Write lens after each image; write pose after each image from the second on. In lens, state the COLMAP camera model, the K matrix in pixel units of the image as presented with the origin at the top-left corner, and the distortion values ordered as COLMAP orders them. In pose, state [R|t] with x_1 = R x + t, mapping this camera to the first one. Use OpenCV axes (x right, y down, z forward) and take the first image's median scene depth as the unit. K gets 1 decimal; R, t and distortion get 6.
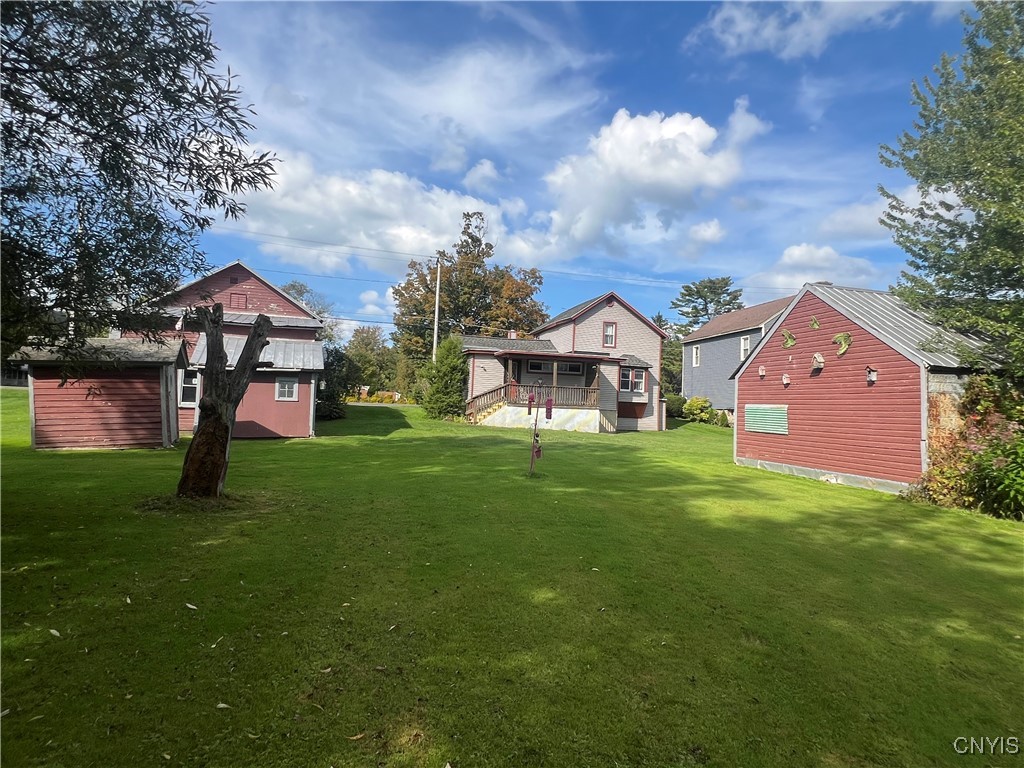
lens RADIAL K [[562.1, 0, 512.0], [0, 562.1, 384.0], [0, 0, 1]] dist [-0.000567, -0.000108]
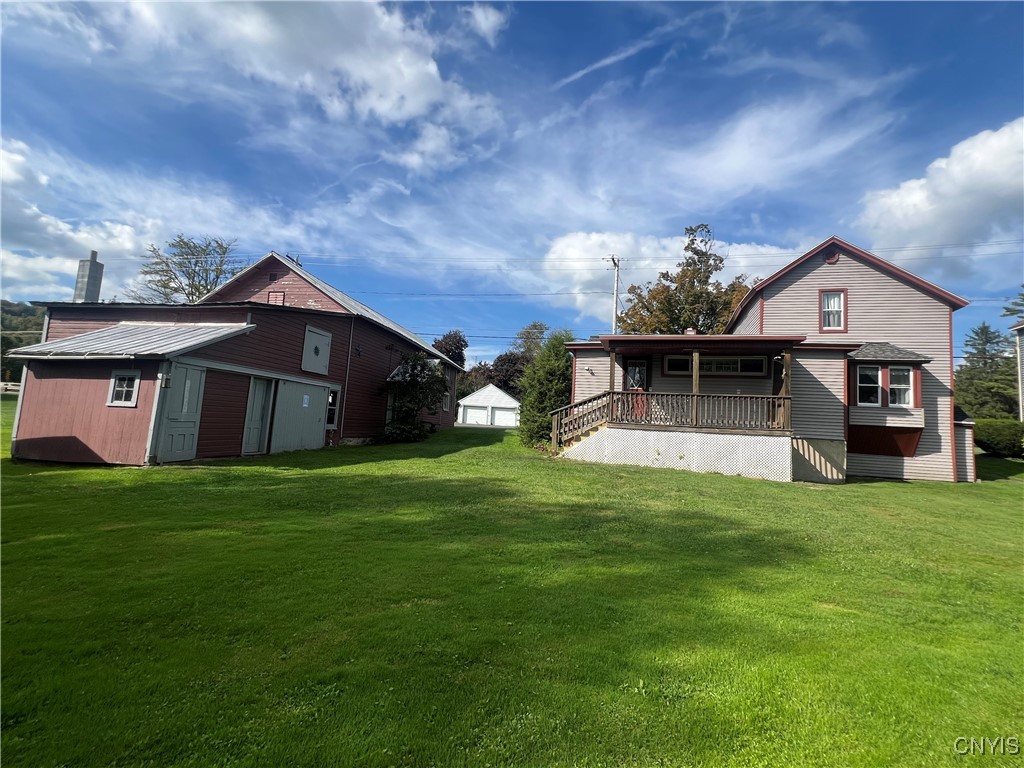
lens RADIAL K [[484.1, 0, 512.0], [0, 484.1, 384.0], [0, 0, 1]] dist [0.000320, -0.000013]
pose [[0.862636, -0.037420, -0.504439, 0.138569], [0.001960, 0.997500, -0.070645, 0.023904], [0.505821, 0.059952, 0.860553, 0.406164]]
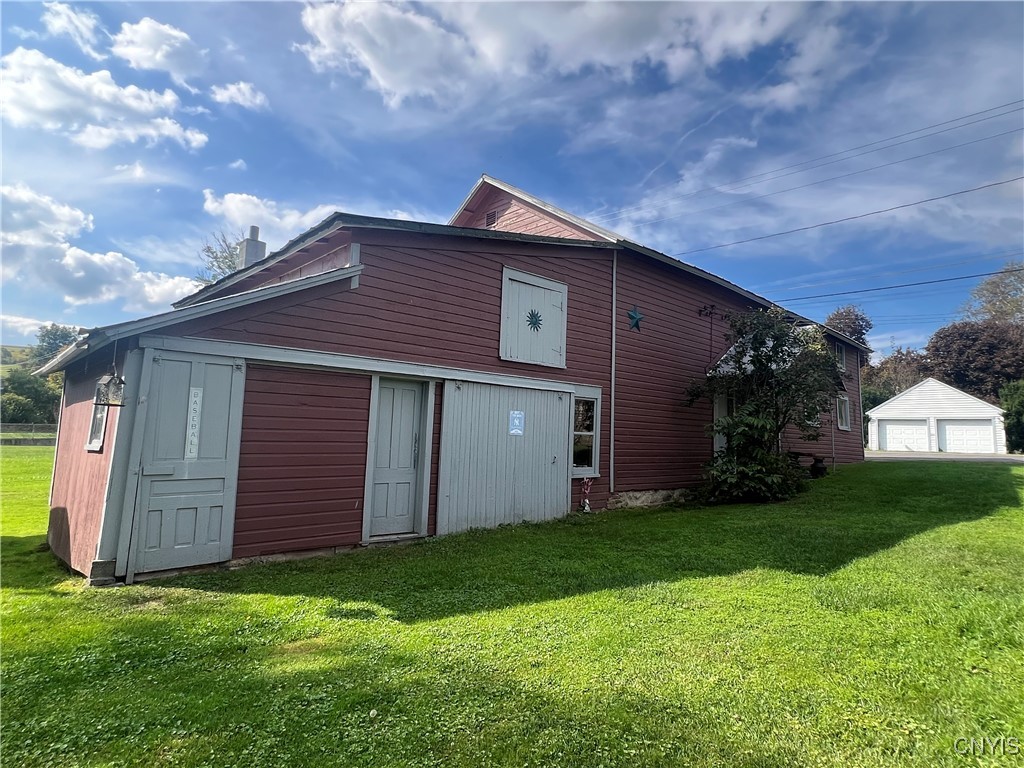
lens RADIAL K [[592.7, 0, 512.8], [0, 592.7, 369.0], [0, 0, 1]] dist [0.000354, -0.001497]
pose [[0.385010, -0.141460, -0.912007, -0.001472], [0.033733, 0.989680, -0.139267, 0.021062], [0.922296, 0.022854, 0.385809, 0.585414]]
